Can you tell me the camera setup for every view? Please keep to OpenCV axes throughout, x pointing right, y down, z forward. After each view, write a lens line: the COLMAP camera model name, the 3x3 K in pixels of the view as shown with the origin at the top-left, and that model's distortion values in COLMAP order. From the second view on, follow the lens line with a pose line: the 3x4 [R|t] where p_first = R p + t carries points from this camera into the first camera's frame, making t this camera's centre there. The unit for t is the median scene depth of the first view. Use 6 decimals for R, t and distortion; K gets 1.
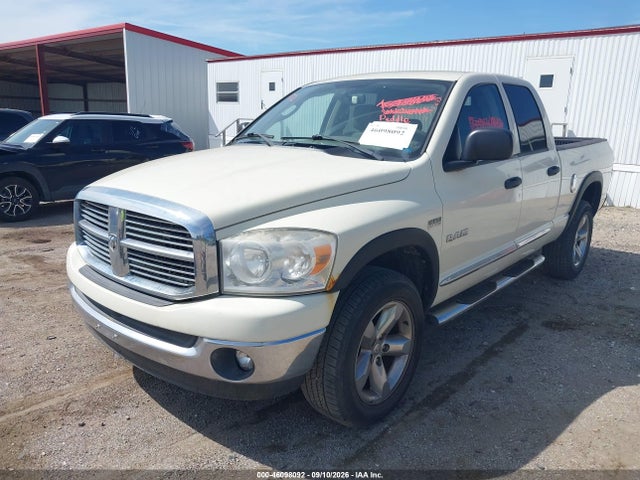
lens RADIAL K [[511.2, 0, 319.5], [0, 511.2, 240.6], [0, 0, 1]] dist [-0.017394, 0.018435]
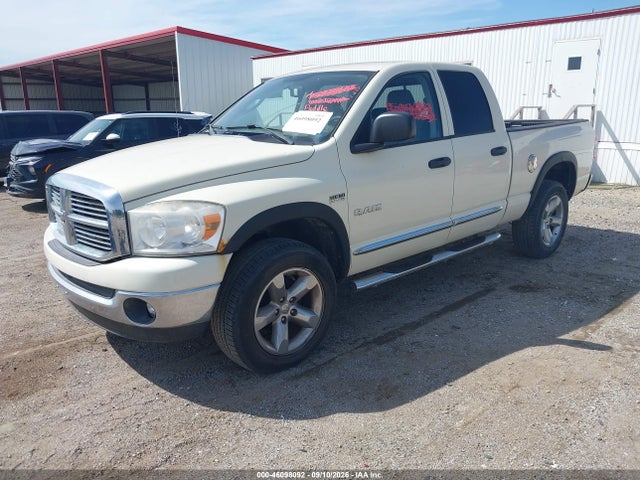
lens RADIAL K [[511.2, 0, 322.3], [0, 511.2, 227.4], [0, 0, 1]] dist [-0.017394, 0.018435]
pose [[0.993576, -0.009461, -0.112768, 0.267616], [0.008385, 0.999915, -0.010012, 0.035615], [0.112853, 0.009002, 0.993571, -0.113640]]
